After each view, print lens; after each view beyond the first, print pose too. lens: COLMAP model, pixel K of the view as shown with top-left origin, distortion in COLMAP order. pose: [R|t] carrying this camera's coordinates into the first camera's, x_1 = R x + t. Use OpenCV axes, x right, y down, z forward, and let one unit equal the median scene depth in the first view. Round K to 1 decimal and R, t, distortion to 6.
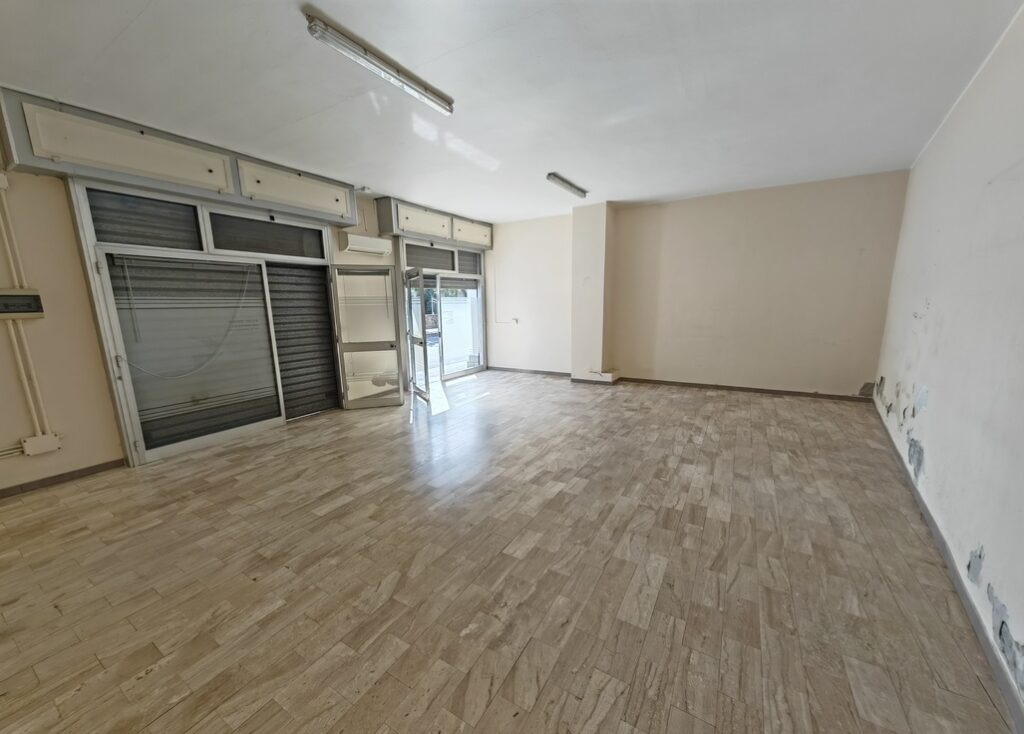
lens RADIAL K [[385.5, 0, 512.5], [0, 385.5, 376.4], [0, 0, 1]] dist [0.001697, 0.000396]
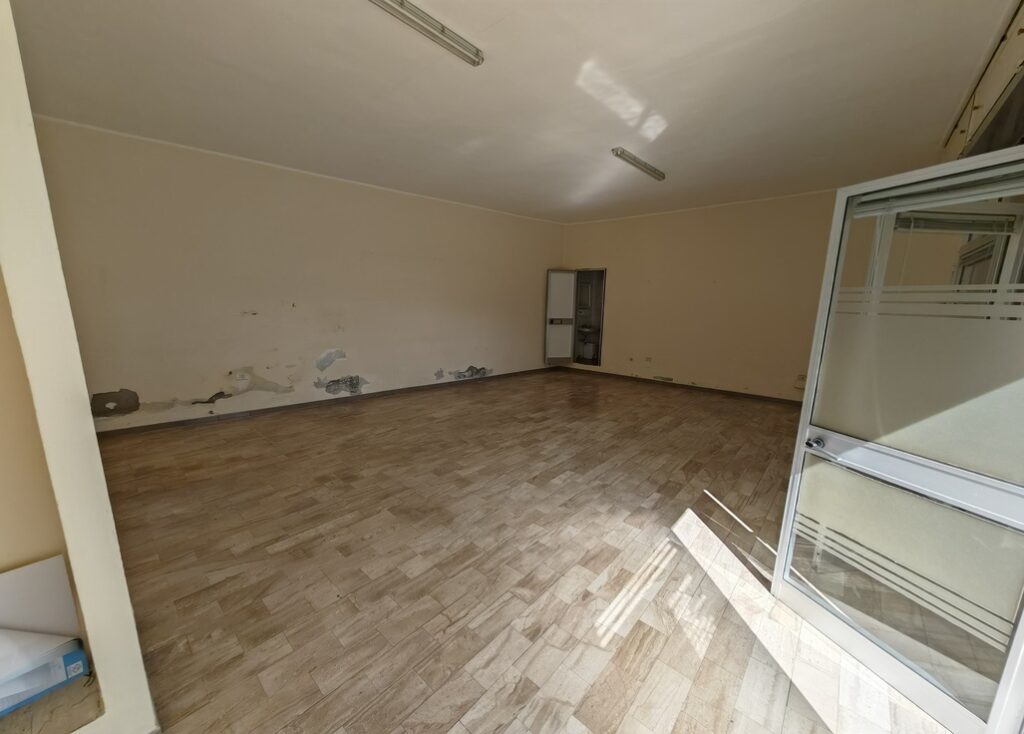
lens RADIAL K [[381.2, 0, 513.8], [0, 381.2, 380.1], [0, 0, 1]] dist [0.000756, 0.000075]
pose [[-0.982324, -0.038256, 0.183236, -0.078891], [0.034999, 0.924094, 0.380559, -0.421161], [-0.183886, 0.380245, -0.906421, 2.164247]]
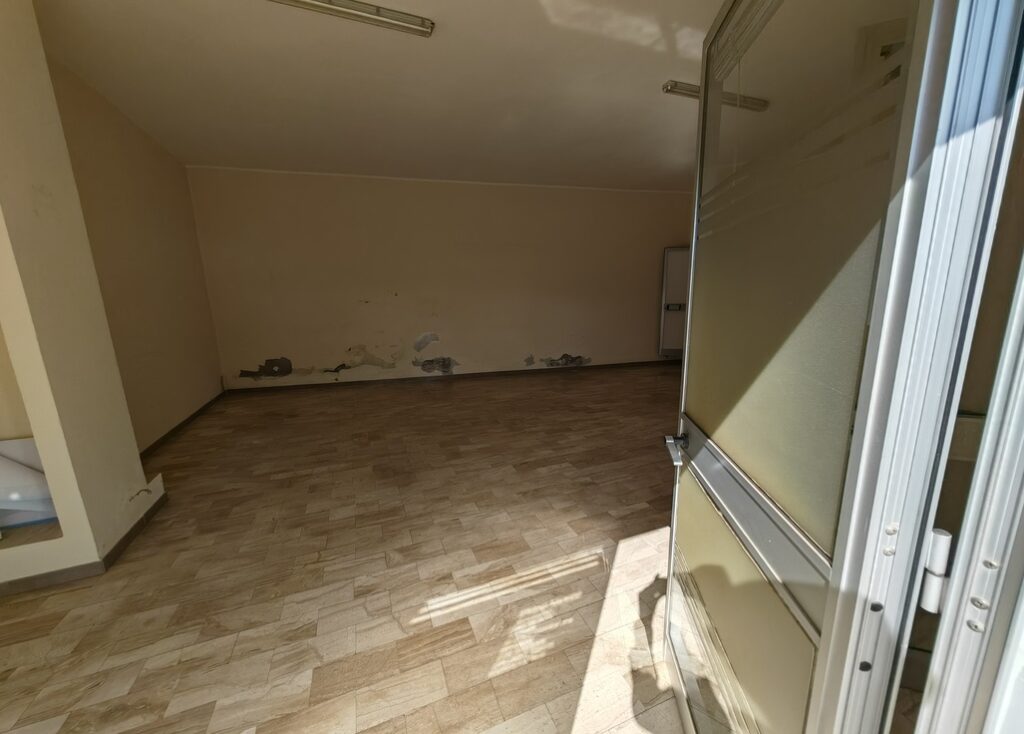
lens RADIAL K [[385.5, 0, 512.5], [0, 385.5, 376.4], [0, 0, 1]] dist [0.001697, 0.000396]
pose [[-0.796266, -0.090857, 0.598085, -0.455064], [0.146673, 0.930162, 0.336579, -0.328308], [-0.586896, 0.355729, -0.727330, 1.986351]]
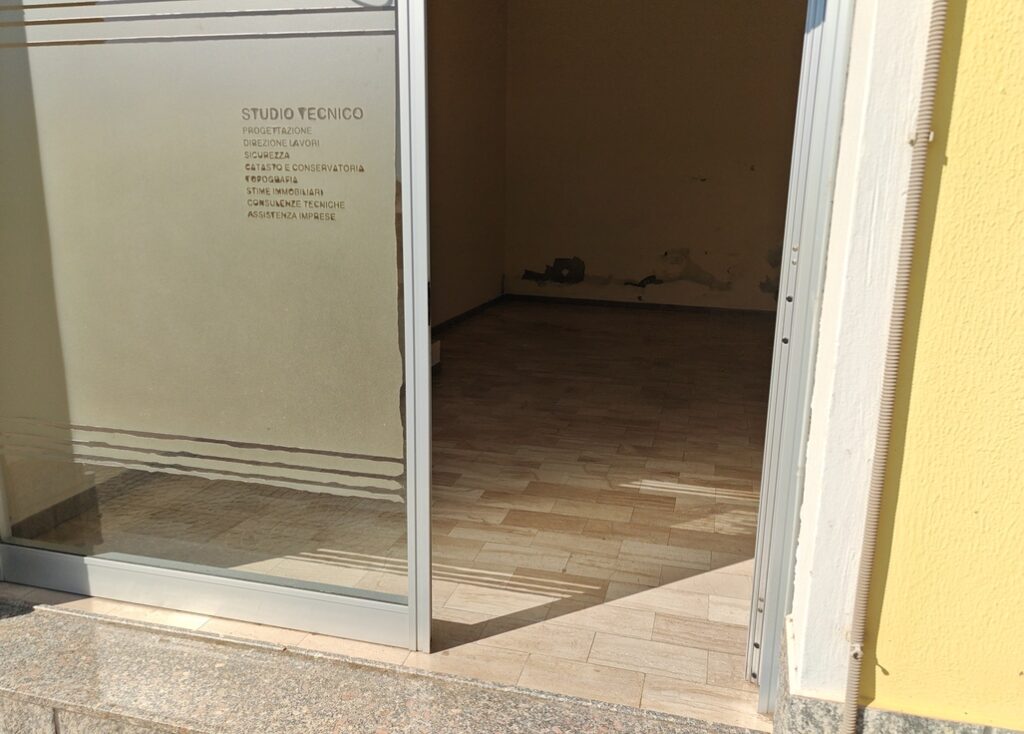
lens RADIAL K [[775.7, 0, 509.5], [0, 775.7, 379.3], [0, 0, 1]] dist [0.039311, -0.003792]
pose [[-0.267669, -0.212008, 0.939897, -0.892186], [0.175757, 0.948381, 0.263975, -0.296127], [-0.947345, 0.235851, -0.216590, 2.113922]]
